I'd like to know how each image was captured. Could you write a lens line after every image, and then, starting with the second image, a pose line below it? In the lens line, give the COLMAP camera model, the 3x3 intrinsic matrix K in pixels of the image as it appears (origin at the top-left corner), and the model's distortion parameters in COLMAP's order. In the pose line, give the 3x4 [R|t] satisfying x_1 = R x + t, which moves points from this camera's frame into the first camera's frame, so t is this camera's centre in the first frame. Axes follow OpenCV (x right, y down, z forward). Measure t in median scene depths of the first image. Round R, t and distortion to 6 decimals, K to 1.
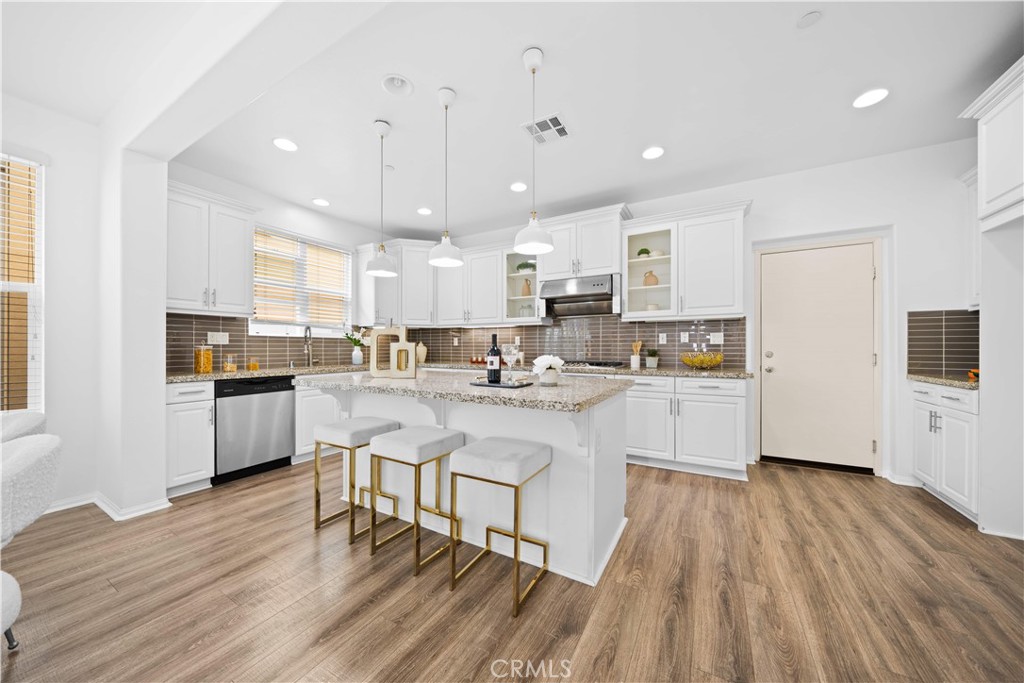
lens RADIAL K [[354.1, 0, 508.9], [0, 354.1, 345.9], [0, 0, 1]] dist [-0.005998, 0.000023]
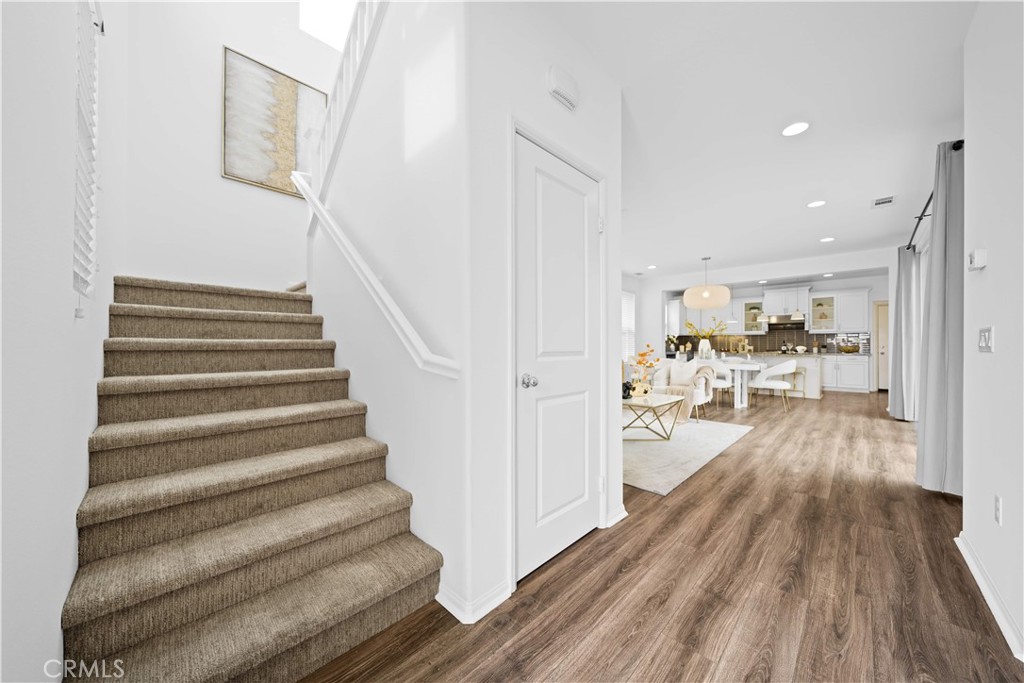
lens RADIAL K [[354.1, 0, 508.9], [0, 354.1, 345.9], [0, 0, 1]] dist [-0.005998, 0.000023]
pose [[0.967314, 0.002404, -0.253568, -1.125198], [-0.000543, 0.999972, 0.007408, -0.001344], [0.253579, -0.007028, 0.967289, -1.980360]]
